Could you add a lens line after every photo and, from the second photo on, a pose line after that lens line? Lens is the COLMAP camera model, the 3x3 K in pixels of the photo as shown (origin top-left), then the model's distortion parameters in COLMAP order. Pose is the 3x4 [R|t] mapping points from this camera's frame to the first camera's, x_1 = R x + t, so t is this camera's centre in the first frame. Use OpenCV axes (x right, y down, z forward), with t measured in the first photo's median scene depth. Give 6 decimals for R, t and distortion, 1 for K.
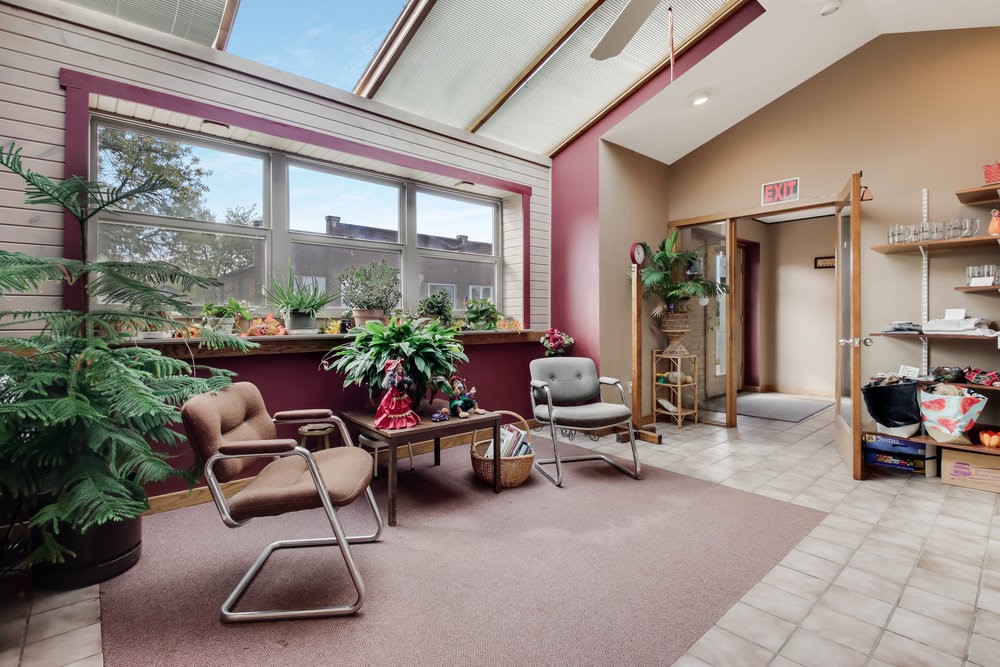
lens RADIAL K [[458.7, 0, 487.5], [0, 458.7, 323.1], [0, 0, 1]] dist [0.016282, -0.015654]
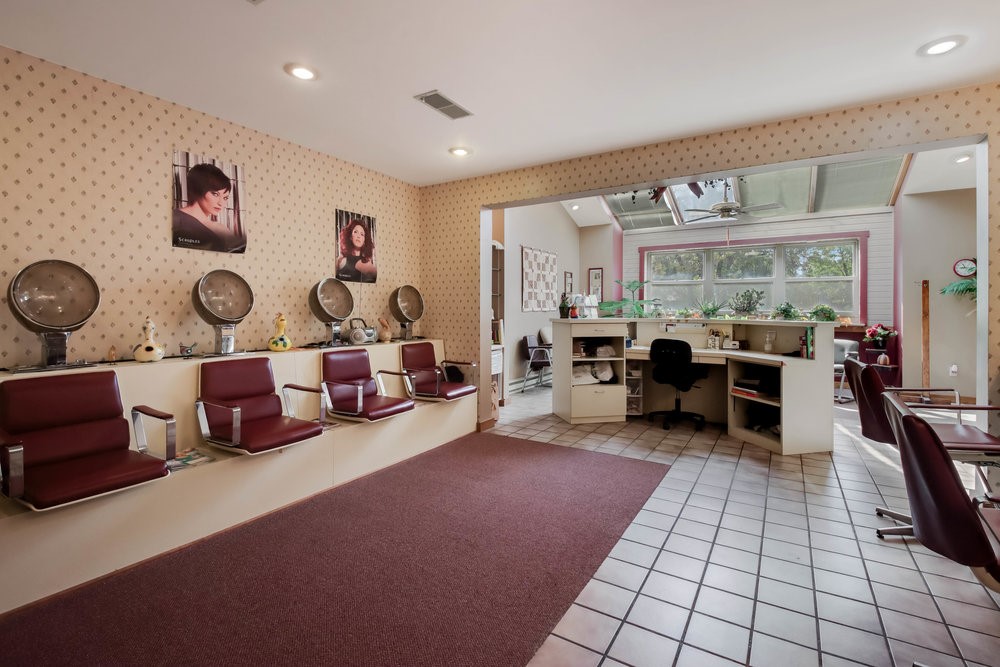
lens RADIAL K [[458.7, 0, 491.2], [0, 458.7, 317.0], [0, 0, 1]] dist [0.016282, -0.015654]
pose [[0.295569, 0.017397, -0.955163, 1.846441], [-0.011577, 0.999826, 0.014628, -0.029139], [0.955251, 0.006735, 0.295719, -1.001099]]
